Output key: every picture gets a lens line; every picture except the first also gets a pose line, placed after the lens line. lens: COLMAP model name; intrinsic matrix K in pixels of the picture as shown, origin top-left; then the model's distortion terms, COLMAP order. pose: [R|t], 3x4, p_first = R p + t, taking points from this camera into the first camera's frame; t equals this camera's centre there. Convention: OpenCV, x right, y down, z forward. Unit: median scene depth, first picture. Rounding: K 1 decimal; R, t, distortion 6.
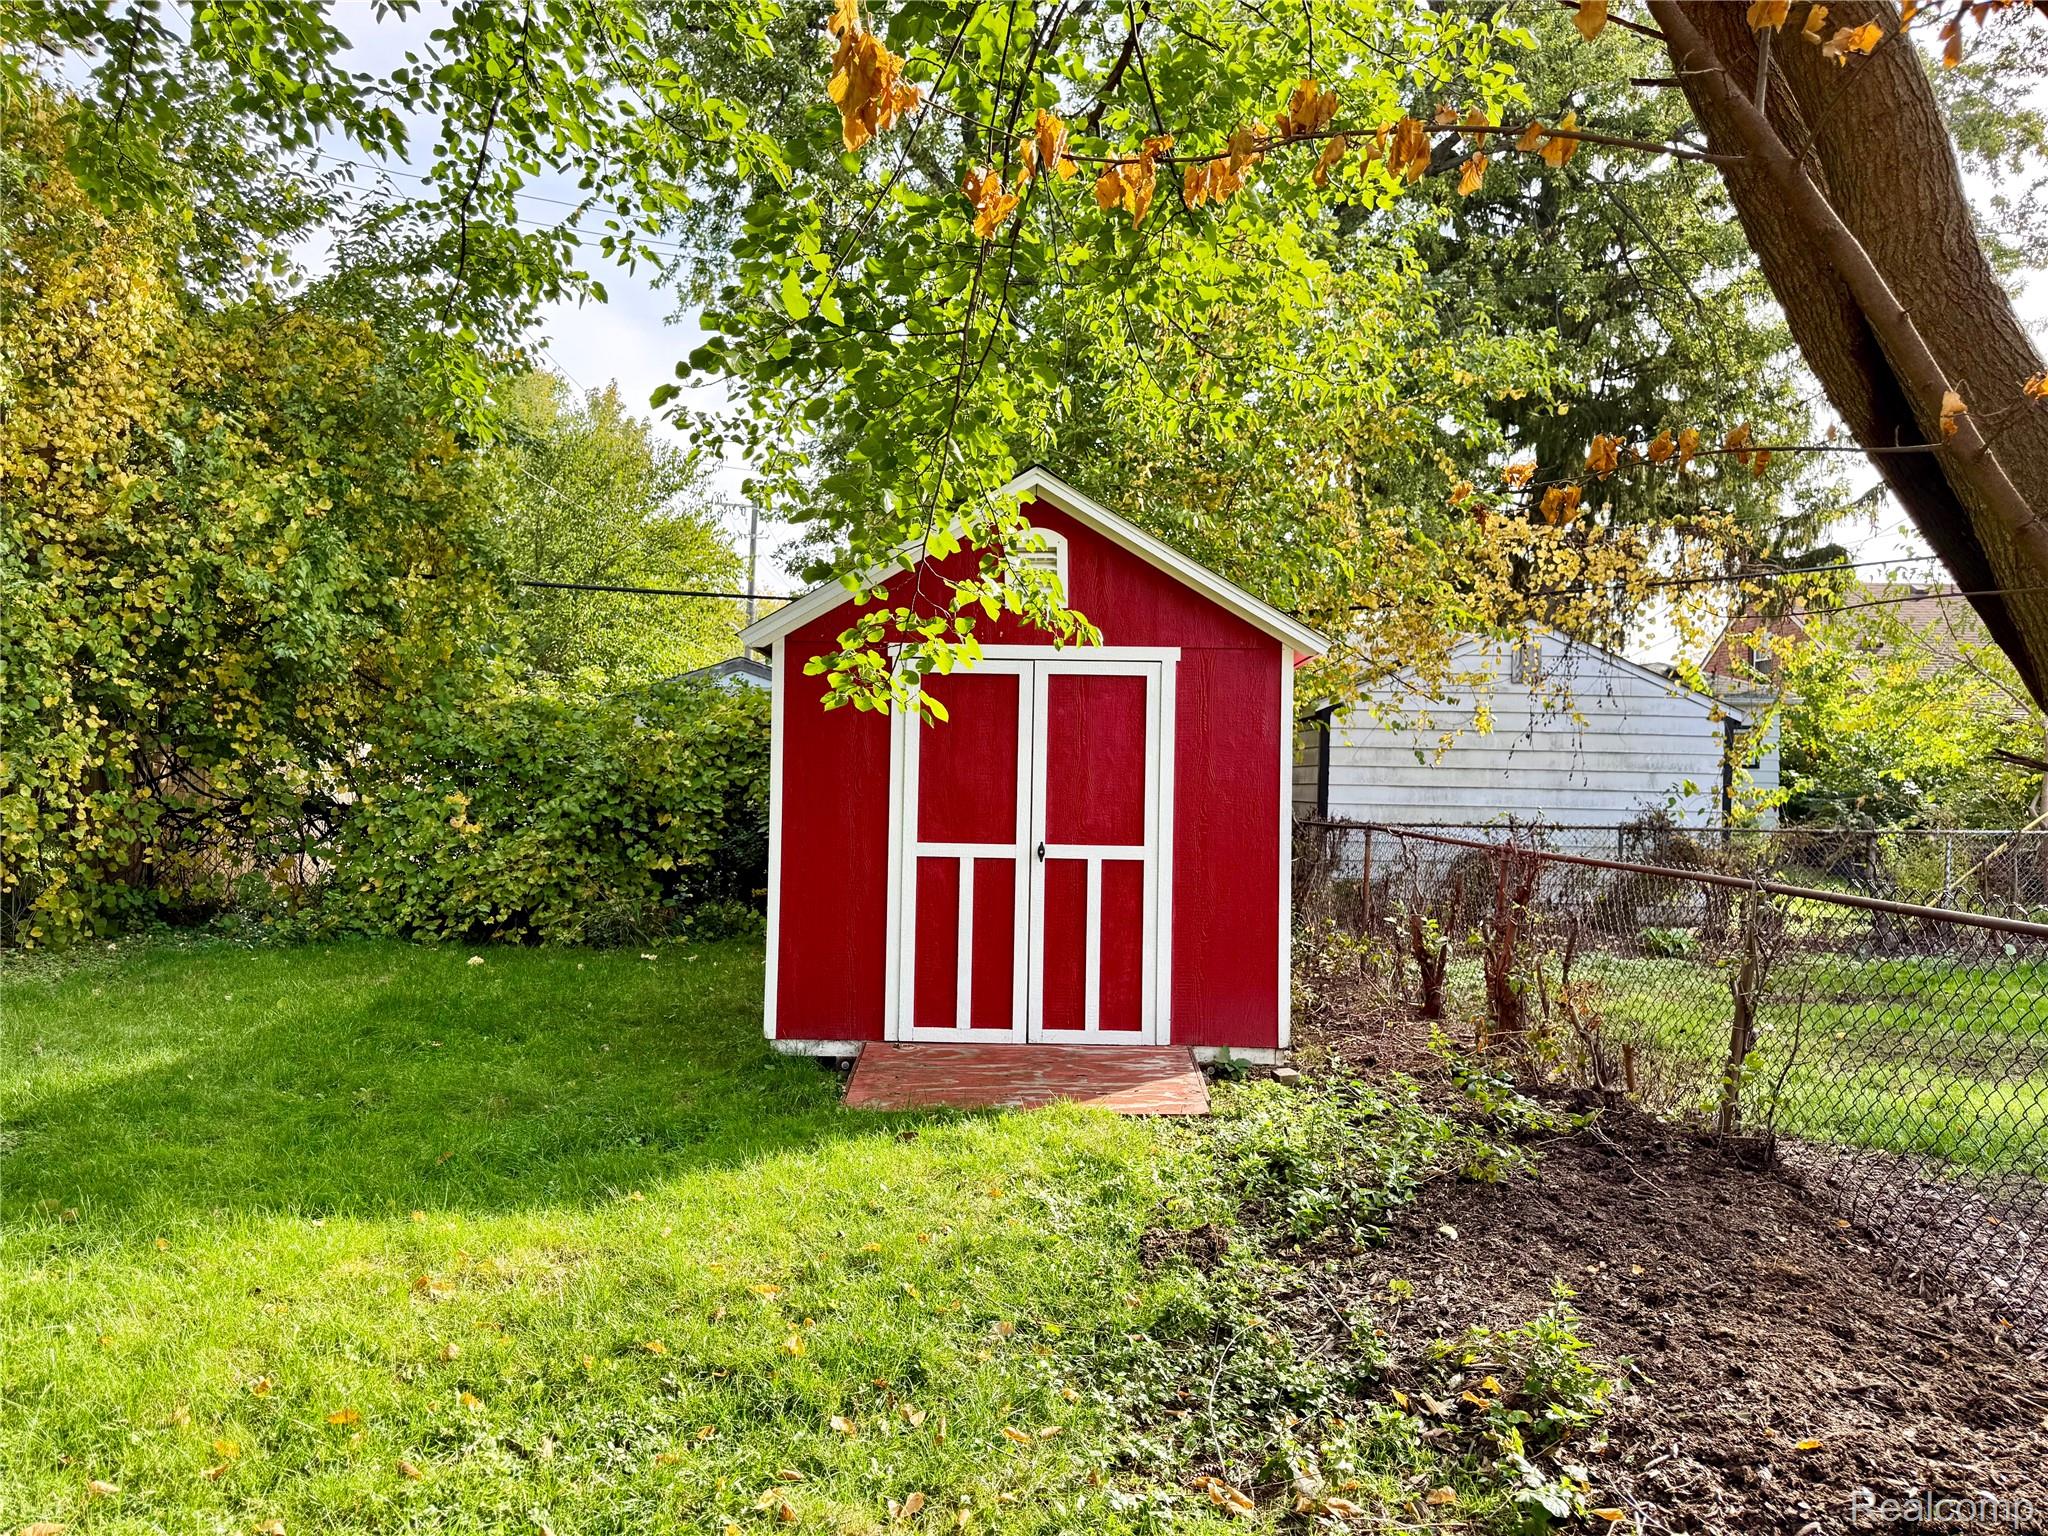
lens RADIAL K [[1416.0, 0, 1024.7], [0, 1416.0, 767.2], [0, 0, 1]] dist [0.022297, -0.029653]
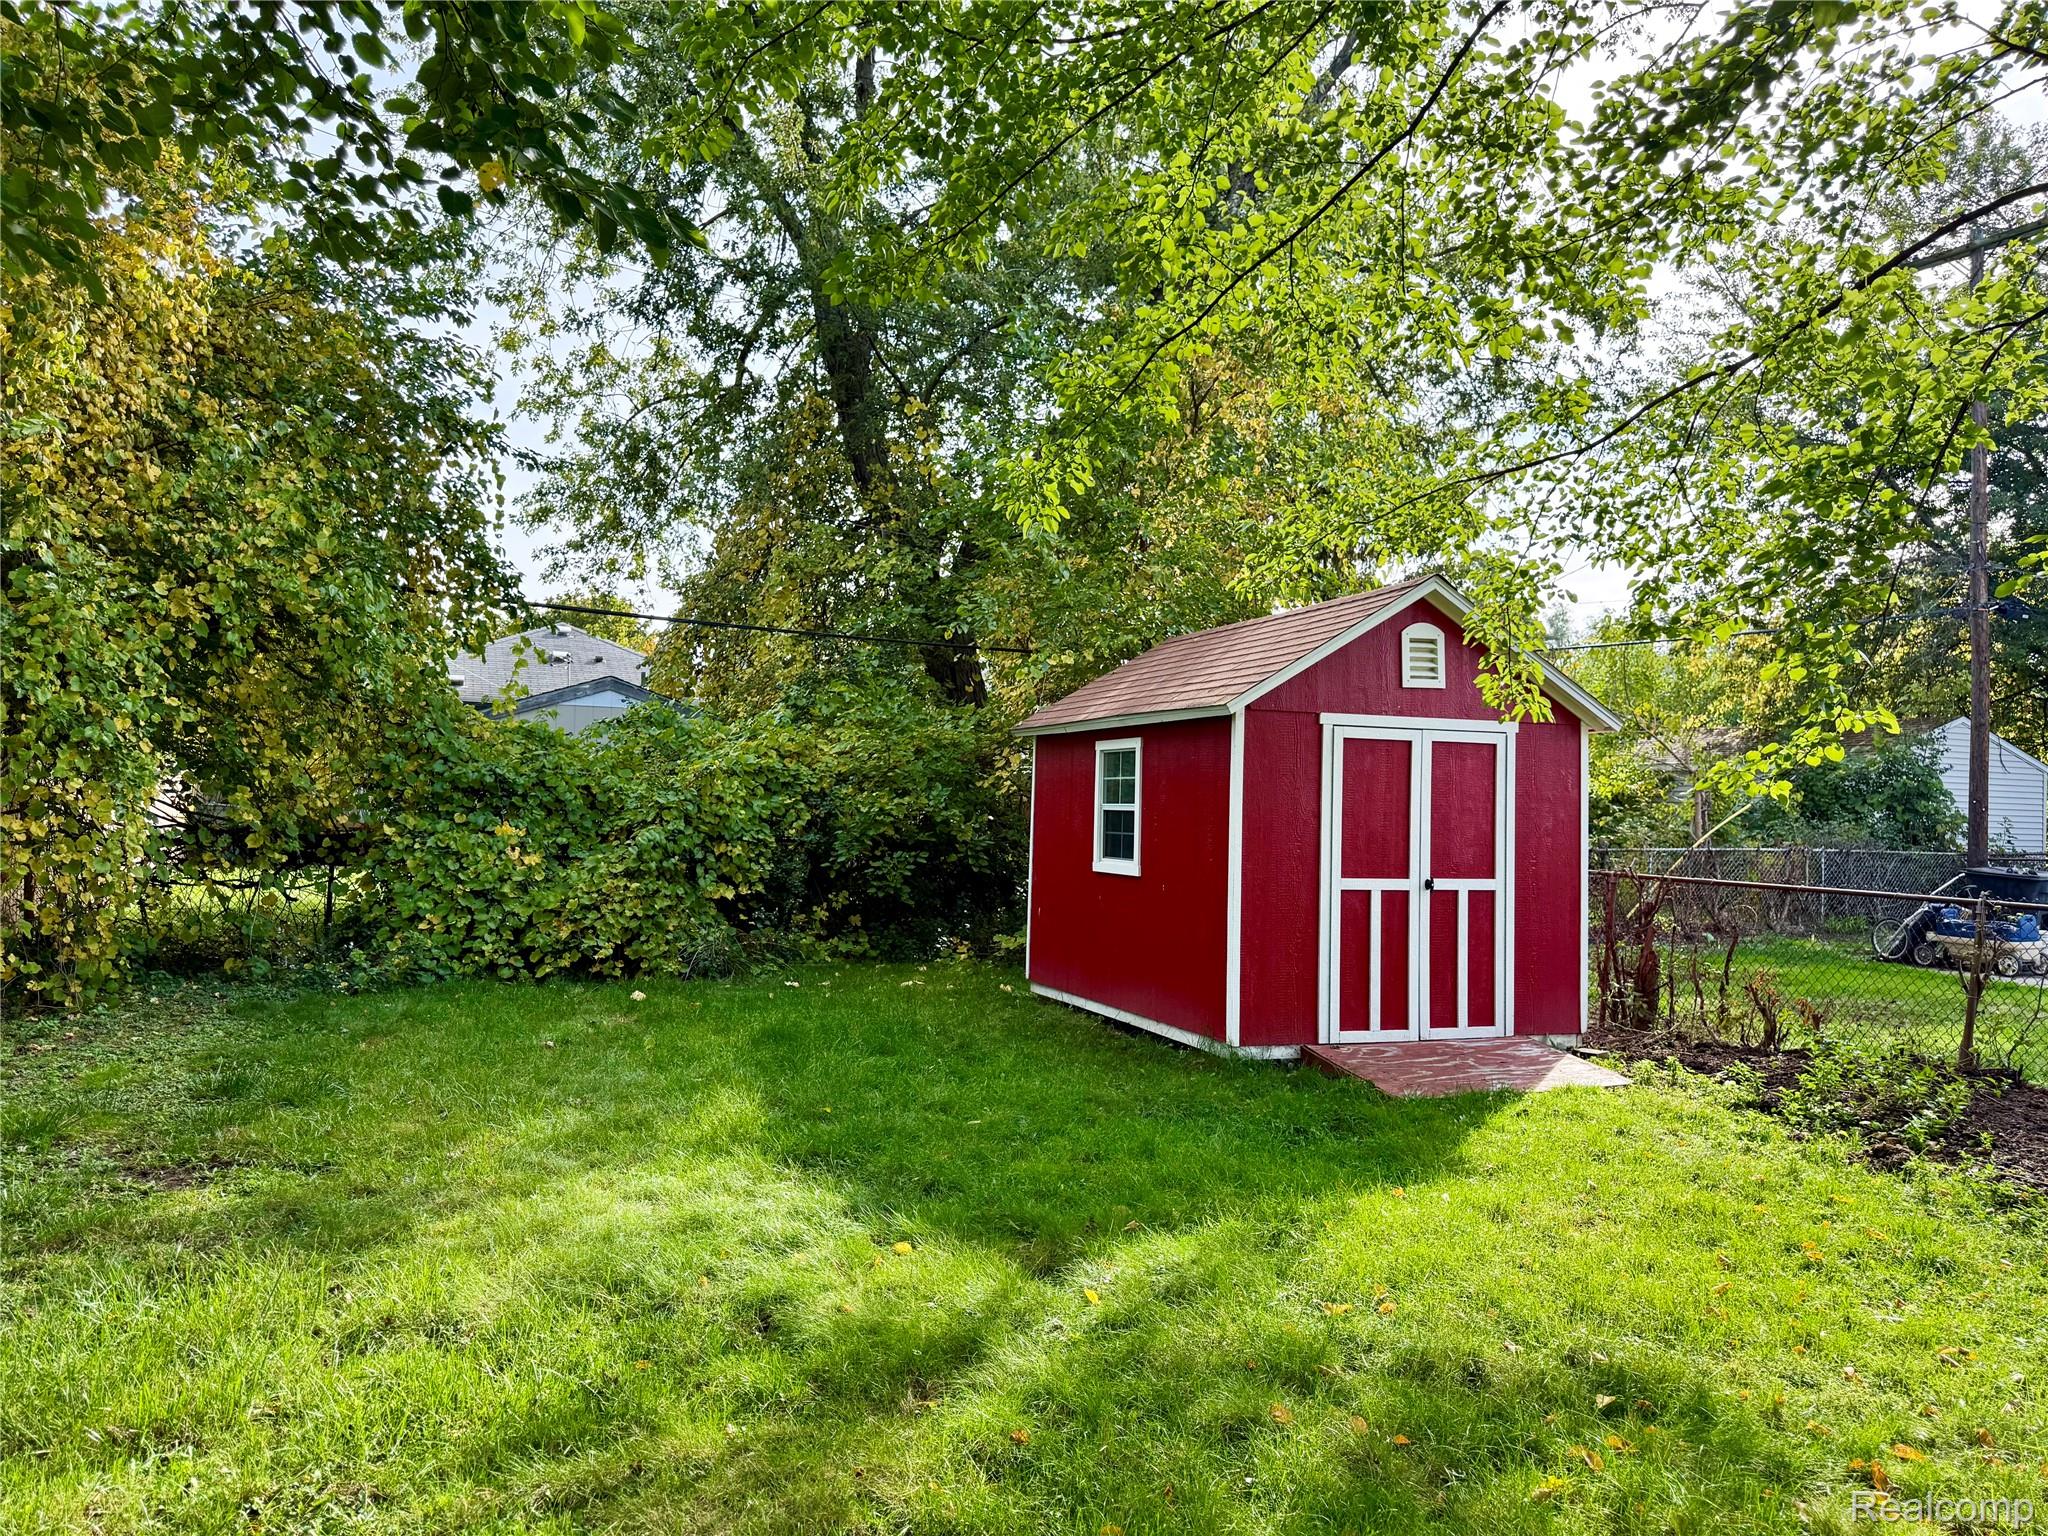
lens RADIAL K [[1416.0, 0, 1026.4], [0, 1416.0, 776.6], [0, 0, 1]] dist [0.022297, -0.029653]
pose [[0.938087, 0.013174, 0.346150, -0.747192], [-0.012464, 0.999913, -0.004277, -0.025028], [-0.346176, -0.000302, 0.938169, -0.041416]]
